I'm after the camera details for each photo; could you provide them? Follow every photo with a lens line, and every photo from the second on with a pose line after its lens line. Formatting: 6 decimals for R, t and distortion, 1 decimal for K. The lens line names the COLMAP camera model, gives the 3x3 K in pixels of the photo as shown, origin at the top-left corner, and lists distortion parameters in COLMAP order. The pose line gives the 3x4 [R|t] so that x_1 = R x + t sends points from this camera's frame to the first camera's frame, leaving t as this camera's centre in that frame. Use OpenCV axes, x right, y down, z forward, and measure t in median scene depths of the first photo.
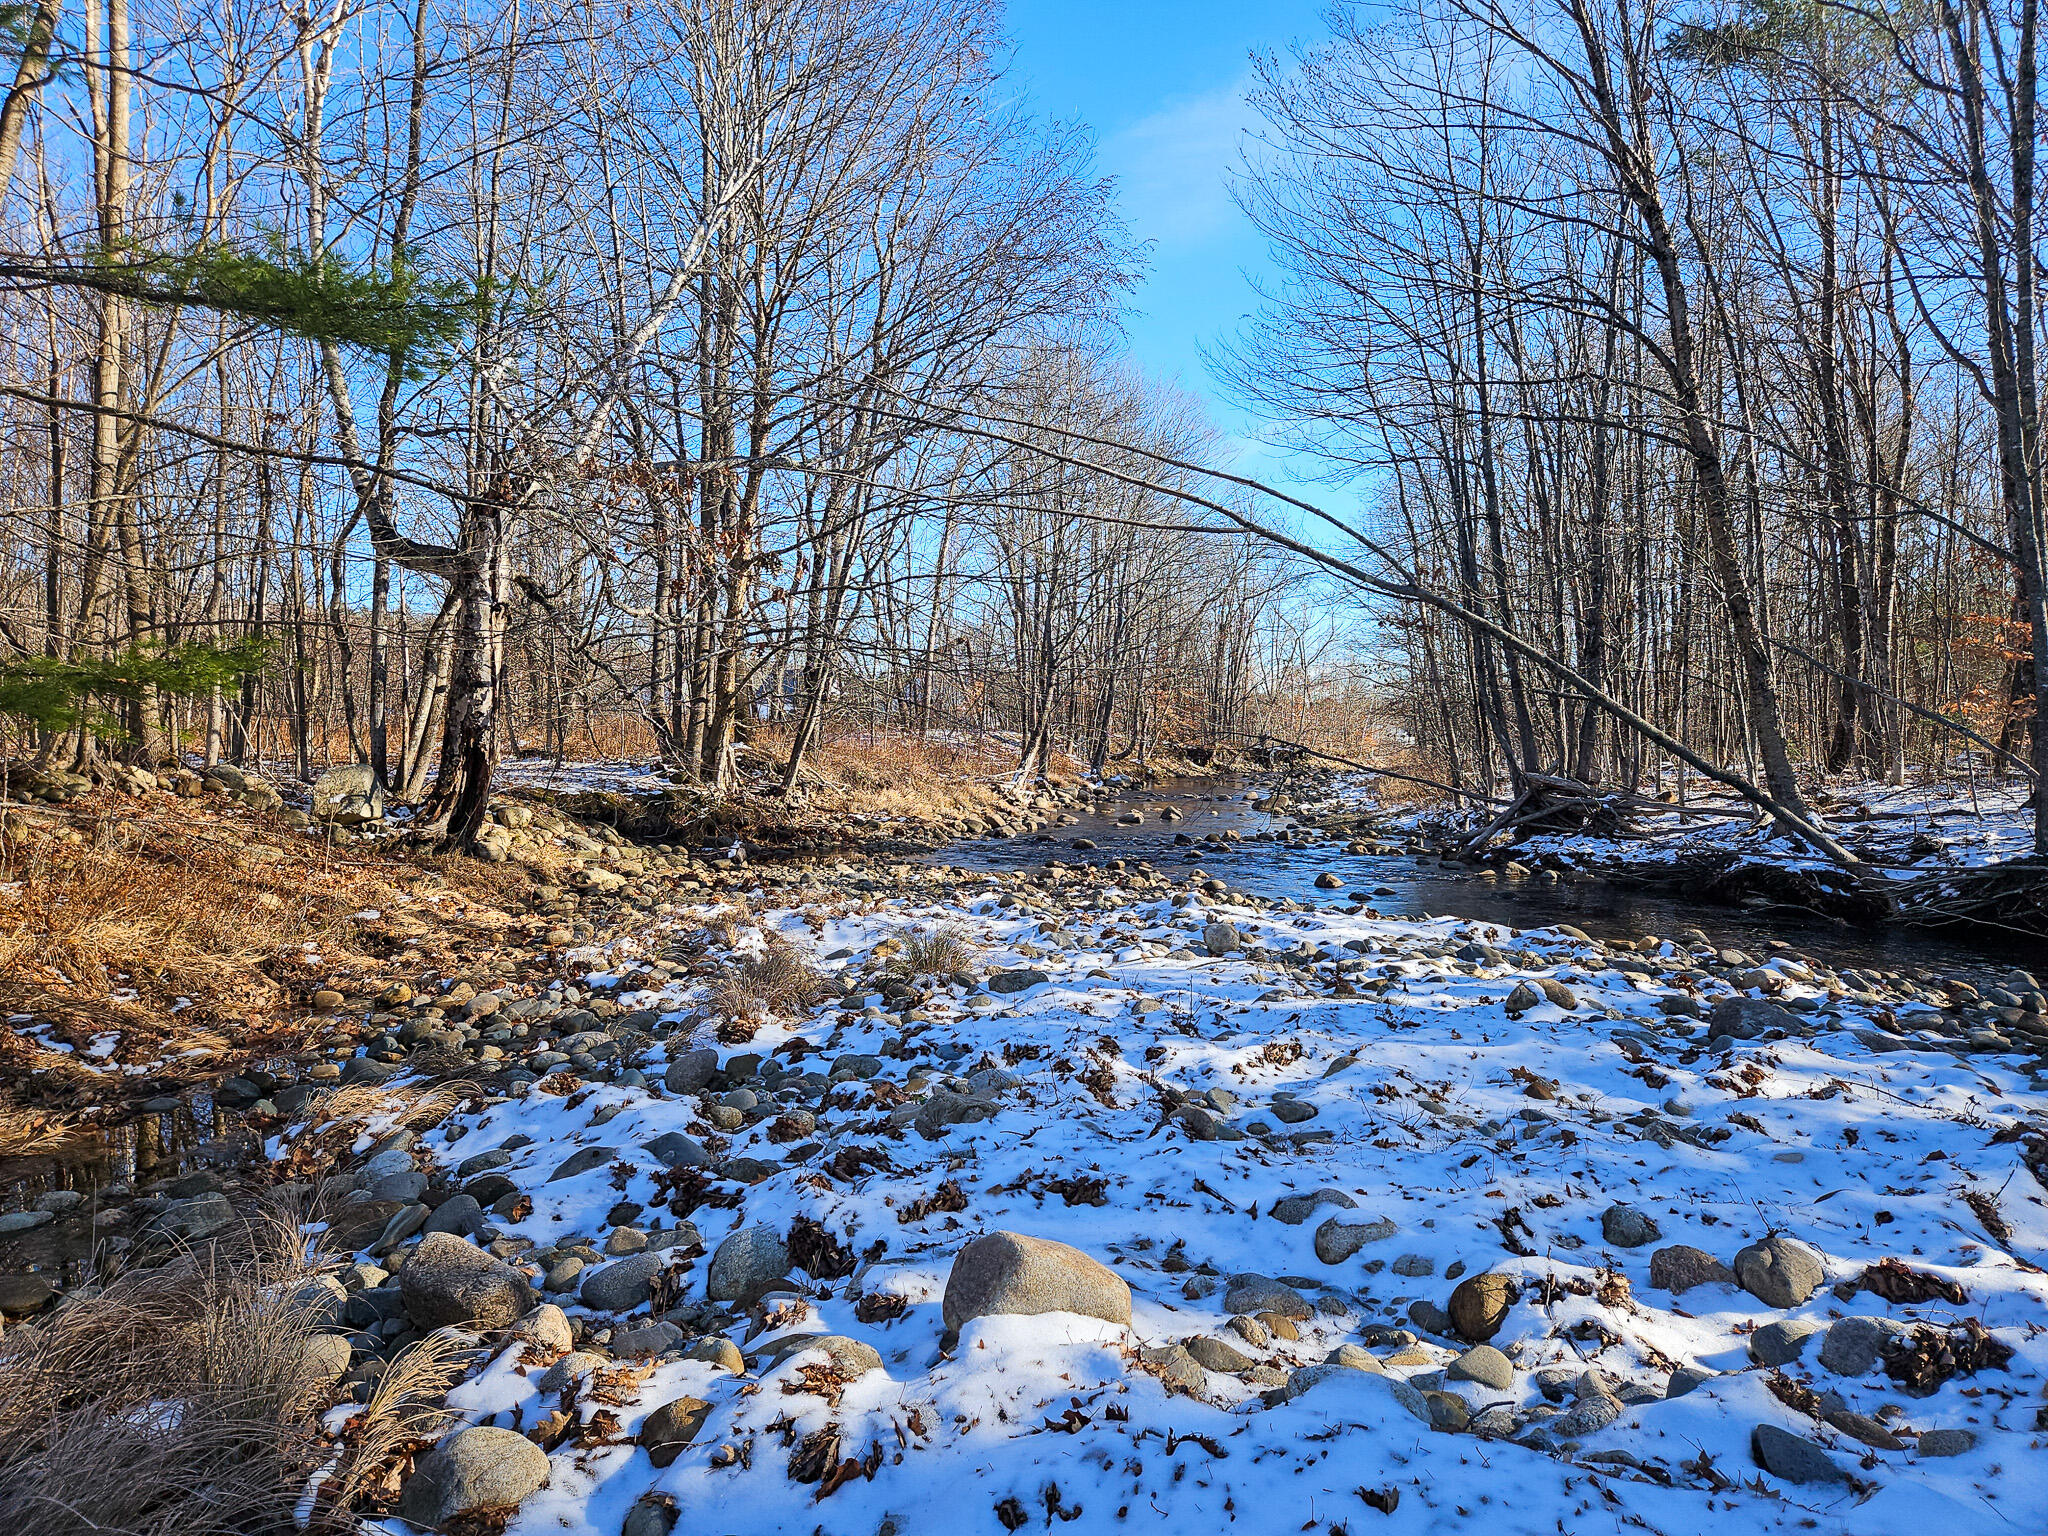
lens RADIAL K [[1364.8, 0, 1061.0], [0, 1364.8, 776.2], [0, 0, 1]] dist [0.035631, -0.017261]
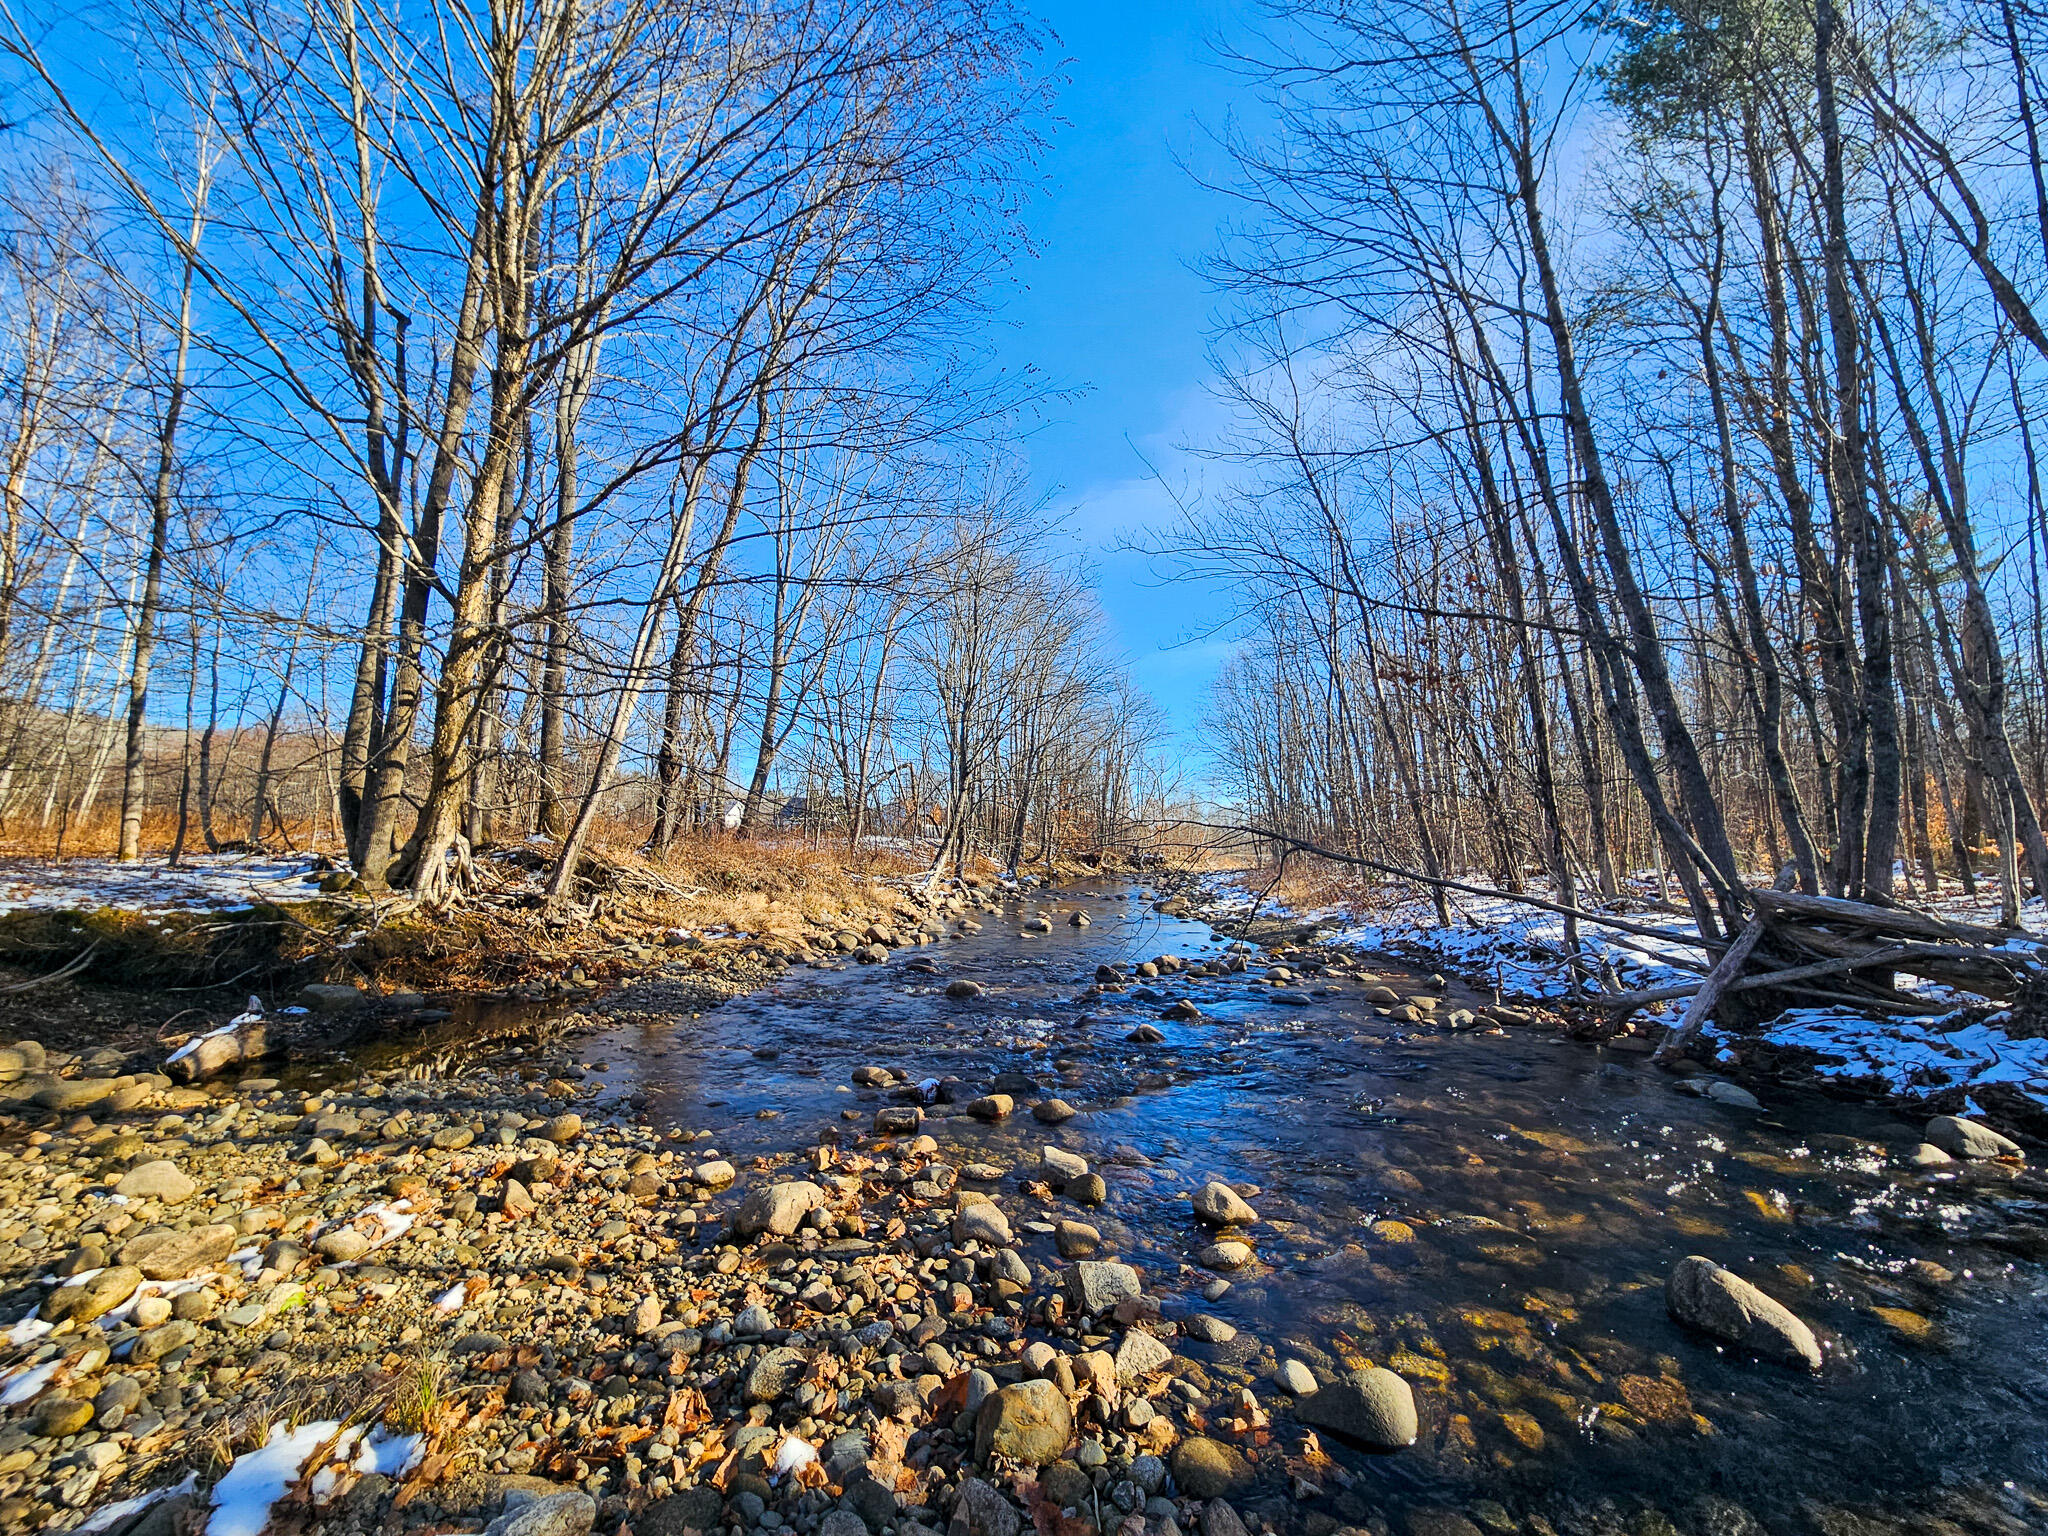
lens RADIAL K [[846.4, 0, 1026.9], [0, 846.4, 759.6], [0, 0, 1]] dist [-0.000949, 0.000696]
pose [[0.999387, 0.011895, 0.032919, 0.055105], [-0.007397, 0.991017, -0.133529, -0.008855], [-0.034211, 0.133204, 0.990498, 0.981224]]
